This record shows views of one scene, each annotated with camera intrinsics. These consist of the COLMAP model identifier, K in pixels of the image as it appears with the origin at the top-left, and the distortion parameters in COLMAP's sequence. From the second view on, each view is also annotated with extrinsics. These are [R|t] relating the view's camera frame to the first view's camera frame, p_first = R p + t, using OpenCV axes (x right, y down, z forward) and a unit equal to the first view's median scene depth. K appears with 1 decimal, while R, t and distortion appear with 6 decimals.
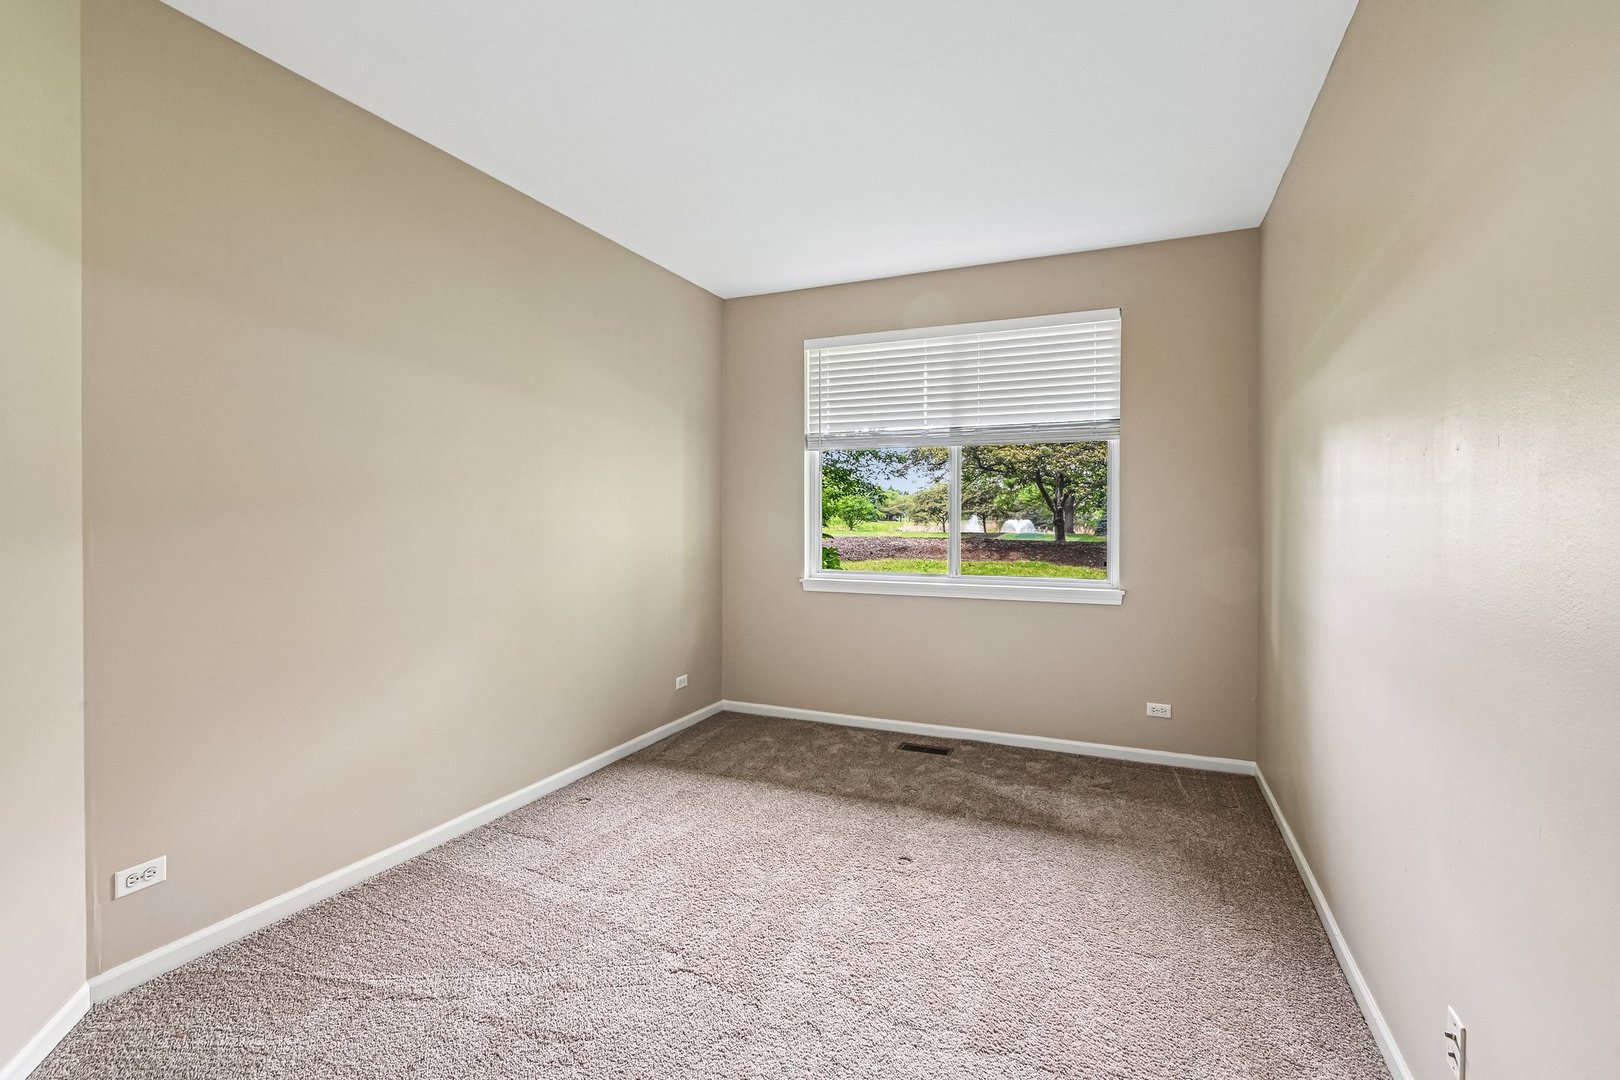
lens RADIAL K [[749.2, 0, 813.4], [0, 749.2, 532.7], [0, 0, 1]] dist [0.000565, -0.000086]
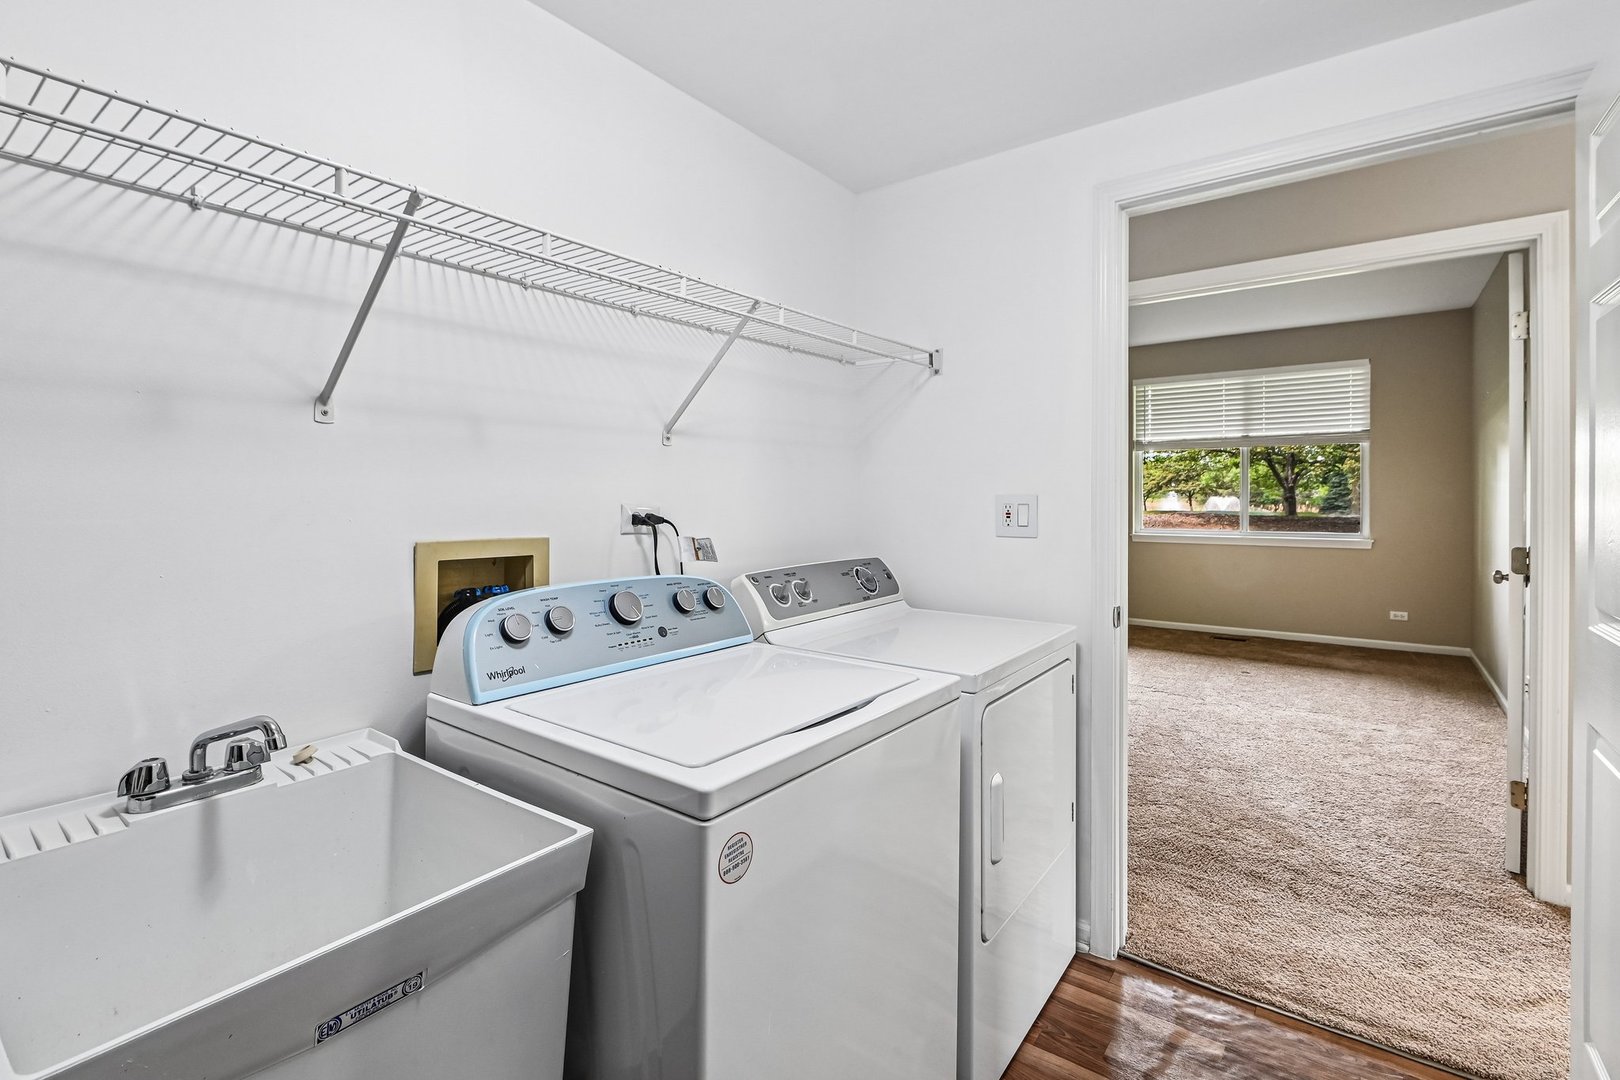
lens RADIAL K [[739.2, 0, 811.7], [0, 739.2, 511.8], [0, 0, 1]] dist [-0.001076, -0.000684]
pose [[0.971702, -0.000914, -0.236207, -0.315304], [0.000859, 1.000000, -0.000338, 0.016048], [0.236207, 0.000126, 0.971703, -0.677922]]
